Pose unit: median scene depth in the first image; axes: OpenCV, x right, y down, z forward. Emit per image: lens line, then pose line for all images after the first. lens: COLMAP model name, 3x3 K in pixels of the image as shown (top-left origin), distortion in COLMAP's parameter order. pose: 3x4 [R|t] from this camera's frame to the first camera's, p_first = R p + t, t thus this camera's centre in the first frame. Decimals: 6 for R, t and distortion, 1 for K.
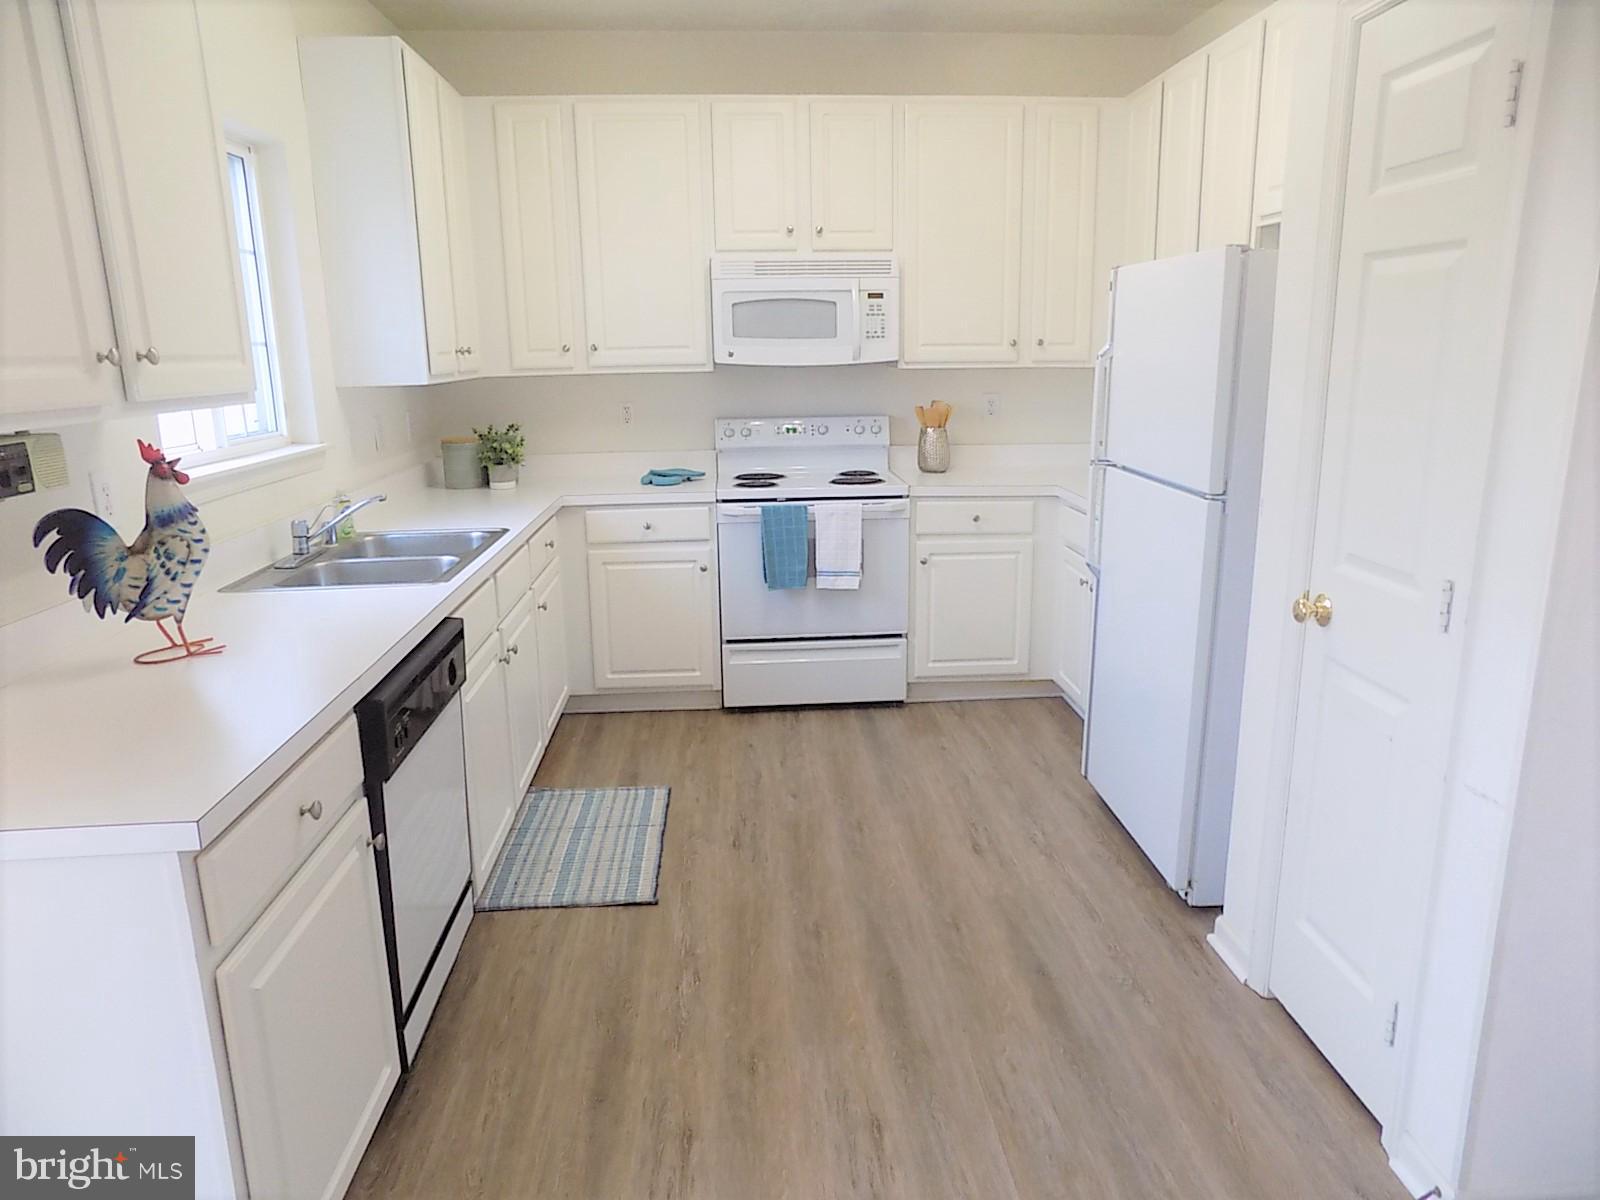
lens RADIAL K [[1076.8, 0, 808.0], [0, 1076.8, 593.3], [0, 0, 1]] dist [-0.084109, 0.081846]
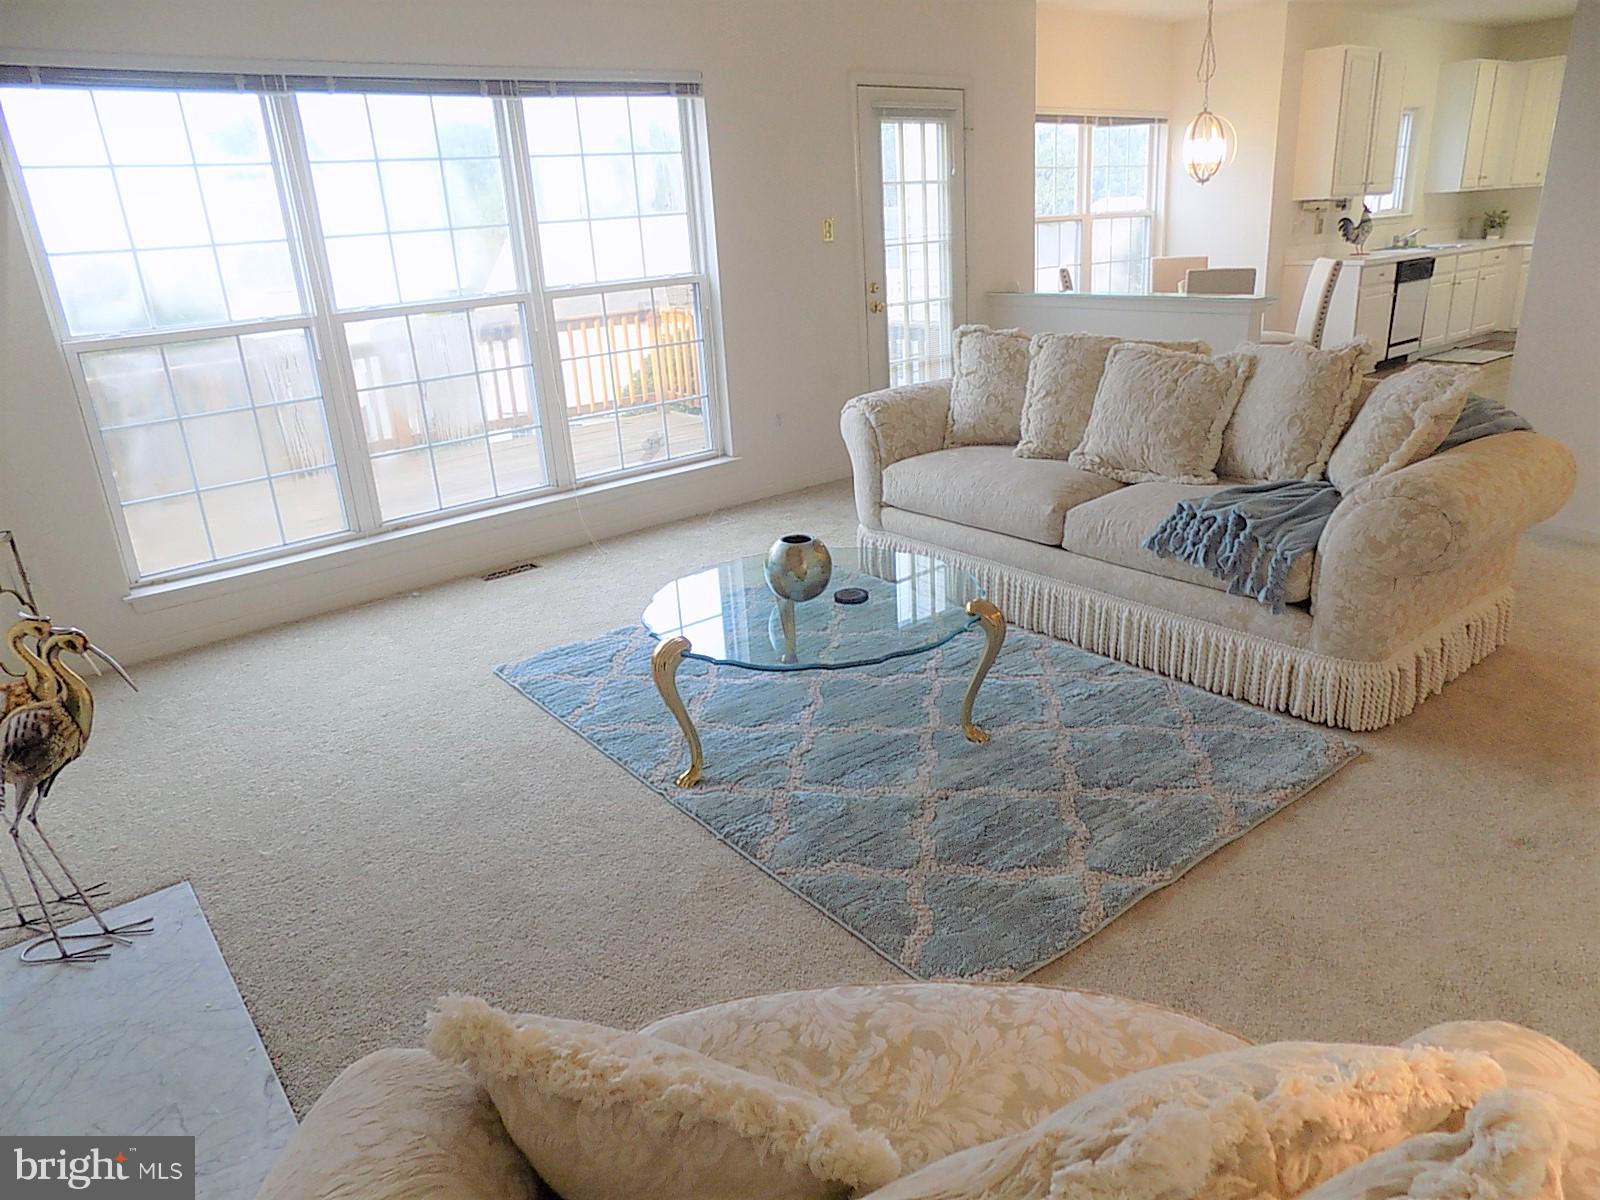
lens RADIAL K [[1076.8, 0, 808.0], [0, 1076.8, 593.3], [0, 0, 1]] dist [-0.084109, 0.081846]
pose [[0.572284, 0.261686, -0.777182, 1.081860], [-0.142132, 0.965027, 0.220276, 0.451133], [0.807644, -0.015598, 0.589464, -2.001292]]
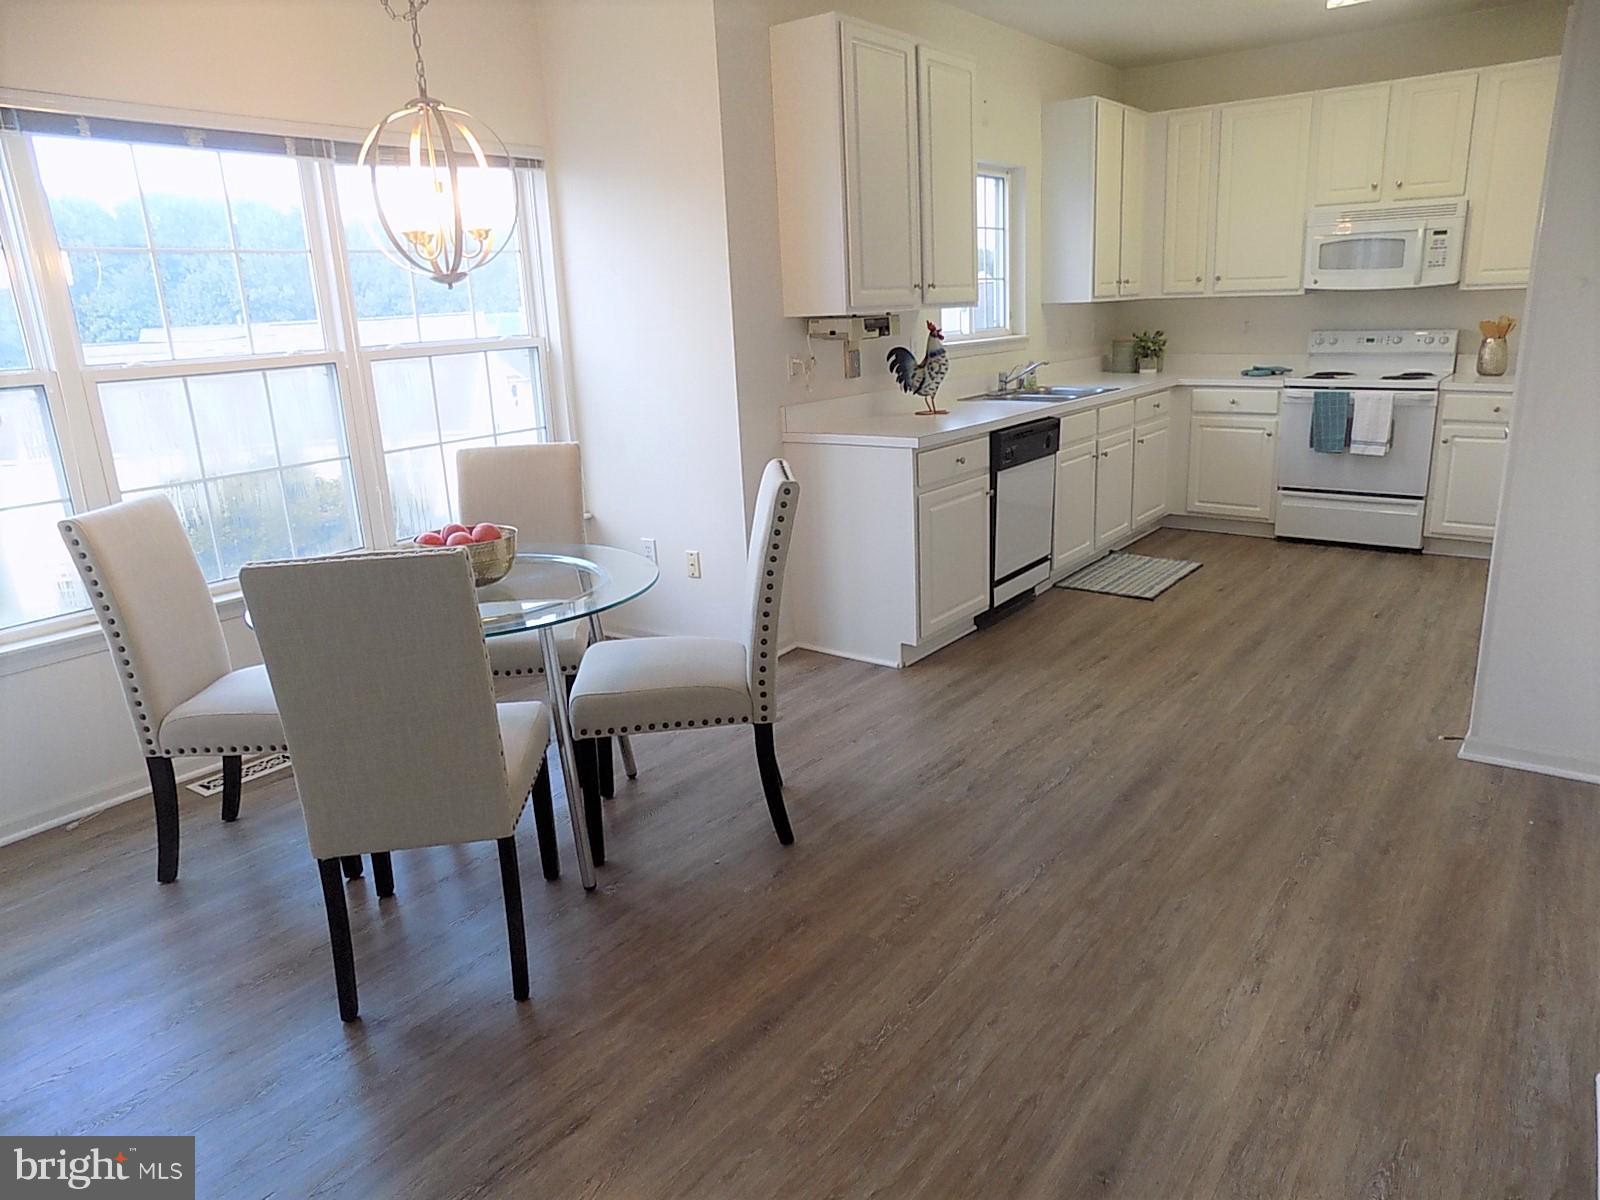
lens RADIAL K [[1076.8, 0, 808.0], [0, 1076.8, 593.3], [0, 0, 1]] dist [-0.084109, 0.081846]
pose [[0.757940, 0.156455, -0.633284, 0.451673], [-0.118058, 0.987680, 0.102712, 0.140908], [0.641552, -0.003086, 0.767074, -0.591213]]
